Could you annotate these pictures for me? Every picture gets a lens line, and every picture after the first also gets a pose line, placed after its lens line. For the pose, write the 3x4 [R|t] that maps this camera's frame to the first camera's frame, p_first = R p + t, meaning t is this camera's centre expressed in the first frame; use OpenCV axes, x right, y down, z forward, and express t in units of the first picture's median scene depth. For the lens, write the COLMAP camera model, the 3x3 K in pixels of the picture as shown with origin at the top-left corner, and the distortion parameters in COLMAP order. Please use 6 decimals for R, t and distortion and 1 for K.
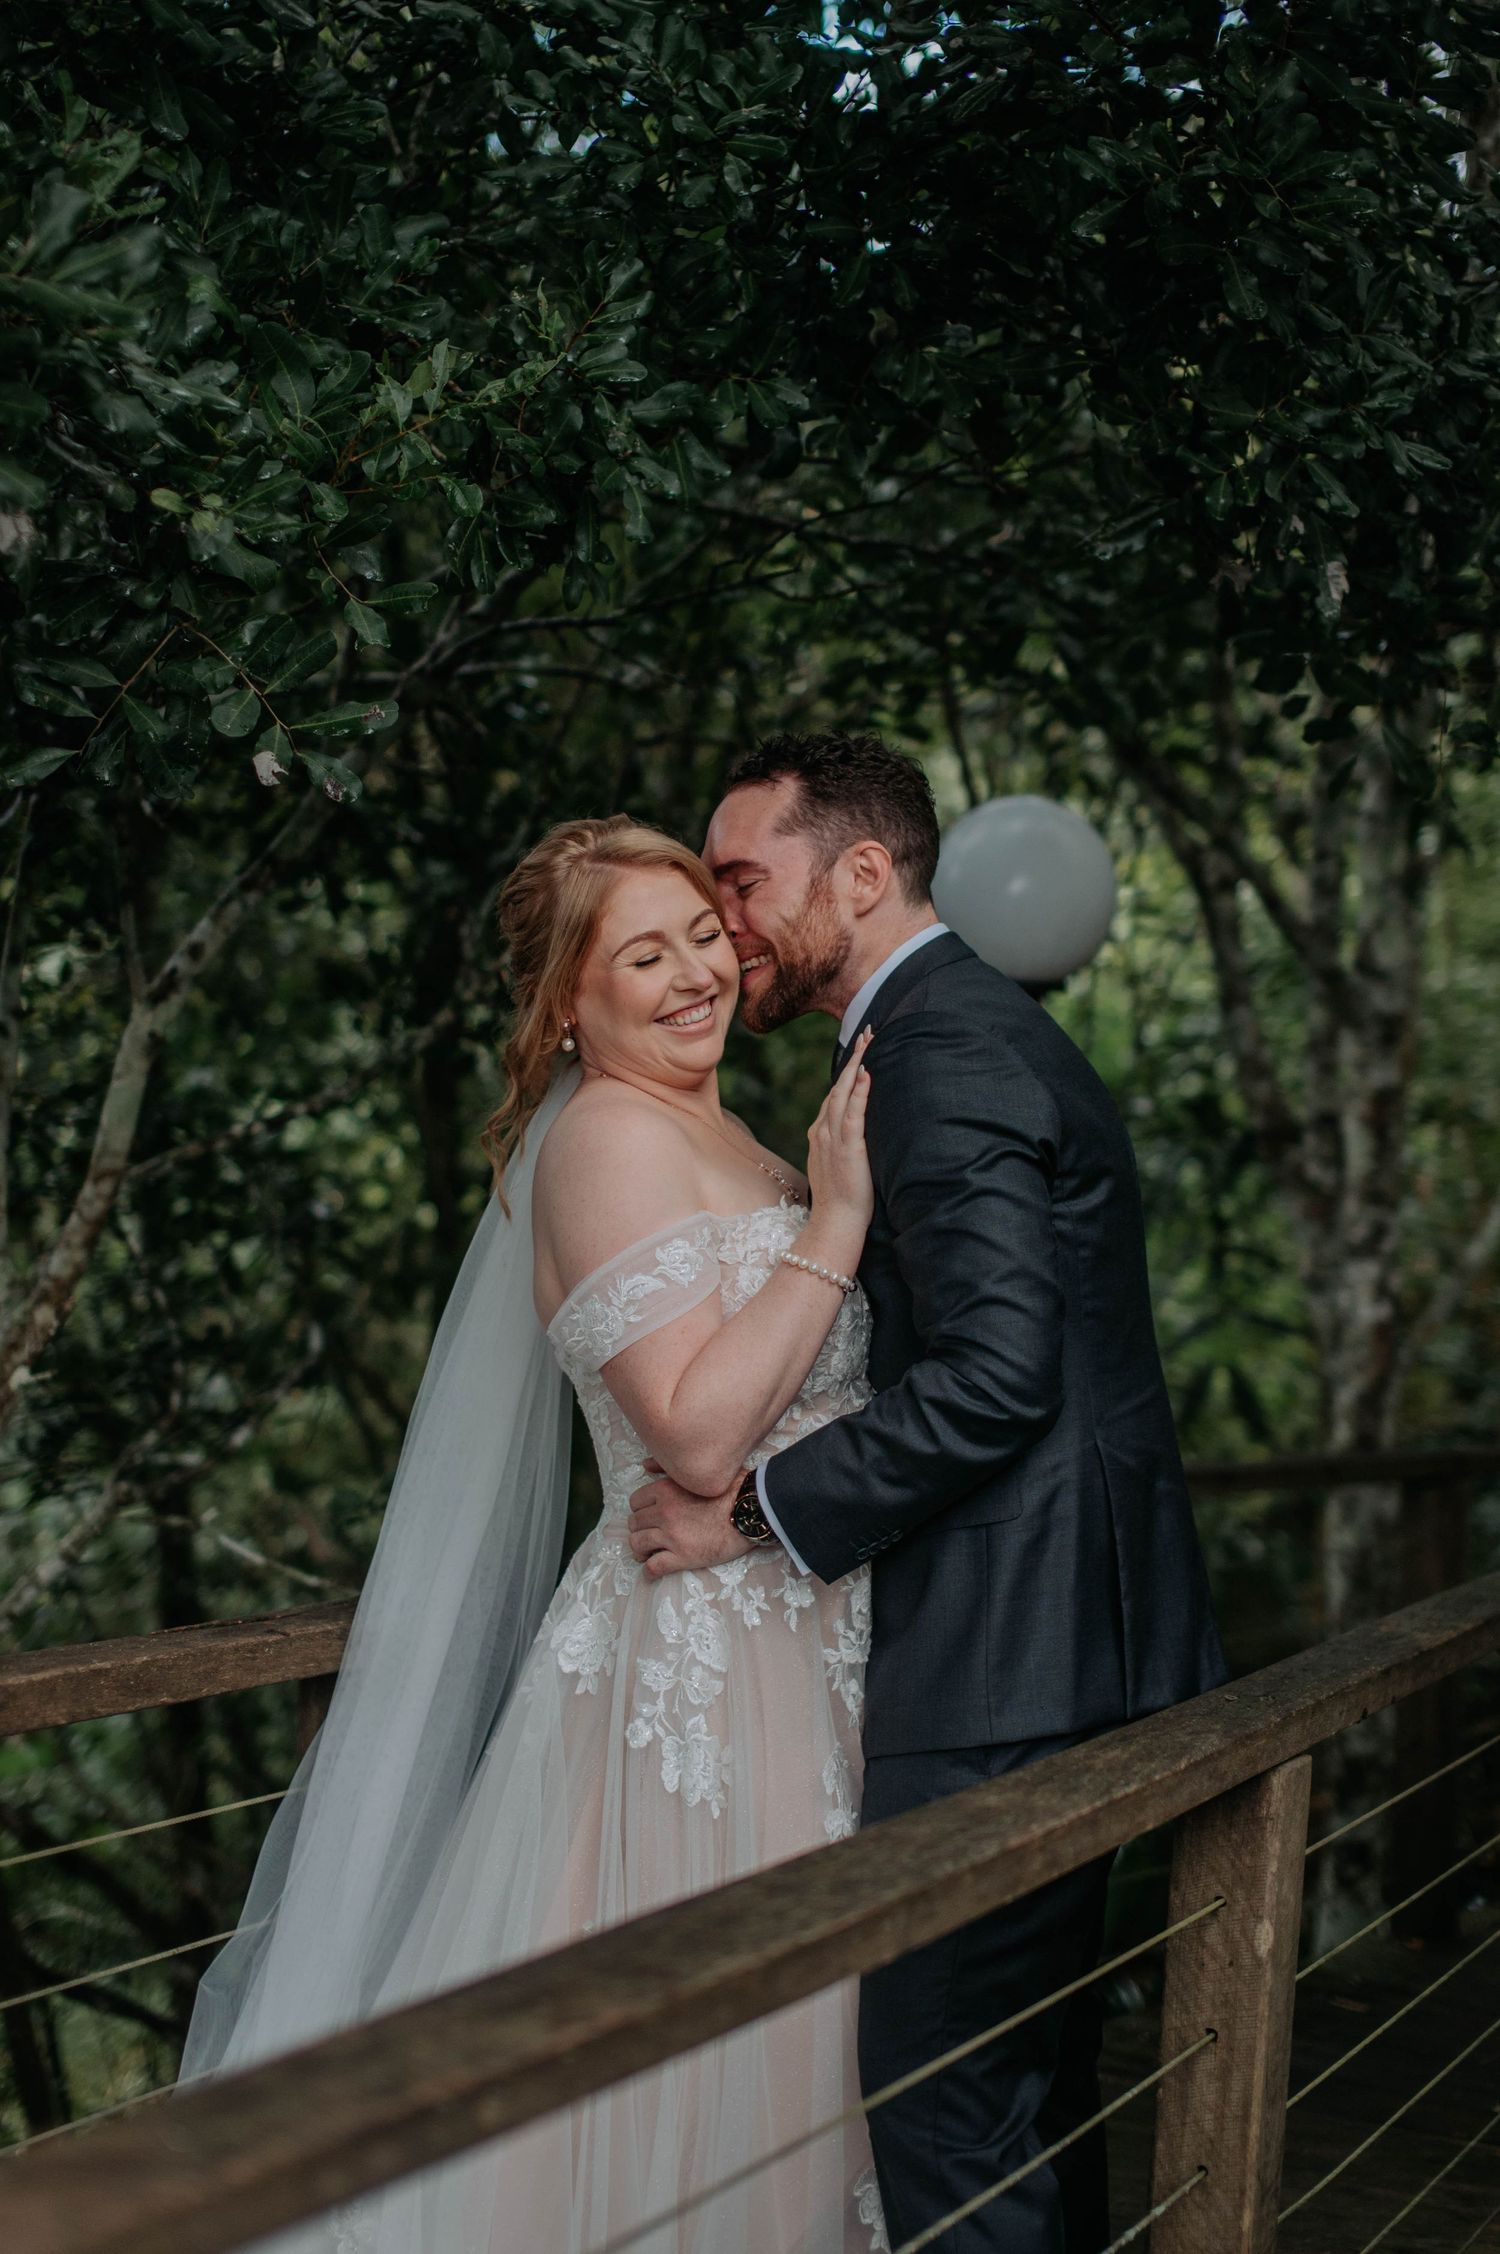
lens RADIAL K [[3587.9, 0, 749.5], [0, 3587.9, 1085.6], [0, 0, 1]] dist [0.038408, 0.070150]
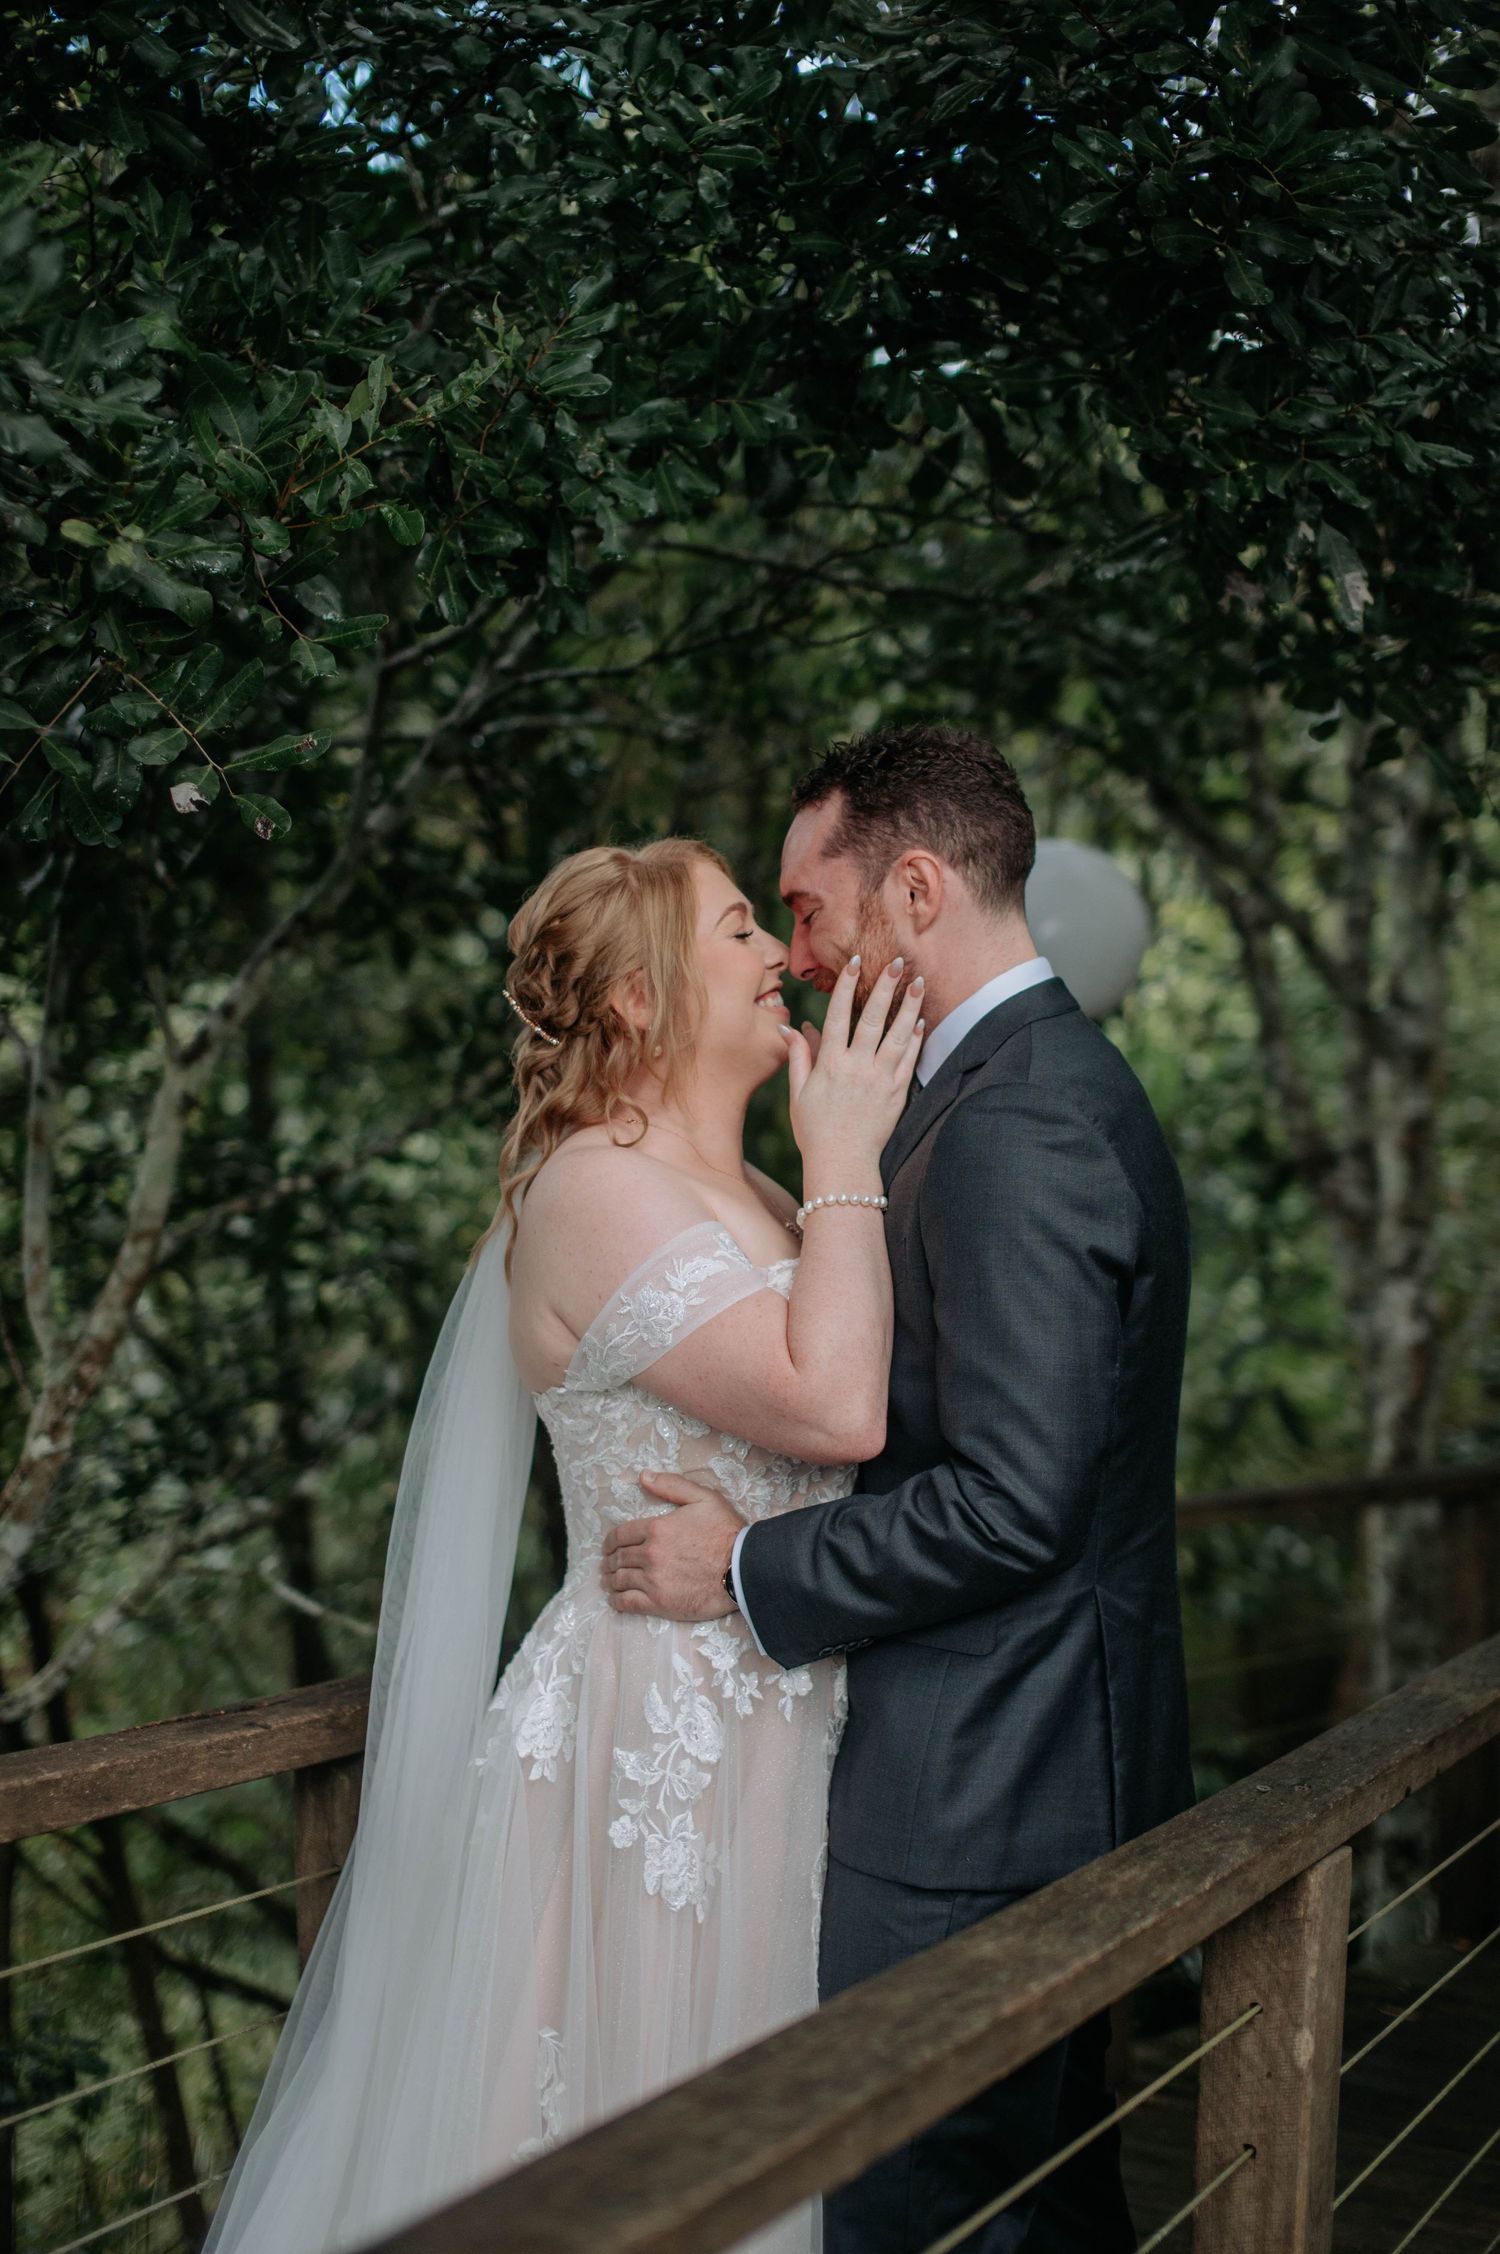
lens RADIAL K [[3181.2, 0, 750.0], [0, 3181.2, 1127.0], [0, 0, 1]] dist [-0.152663, 0.796979]
pose [[0.999234, -0.021462, -0.032713, 0.029258], [0.021541, 0.999766, 0.002085, -0.005096], [0.032660, -0.002788, 0.999463, 0.166109]]
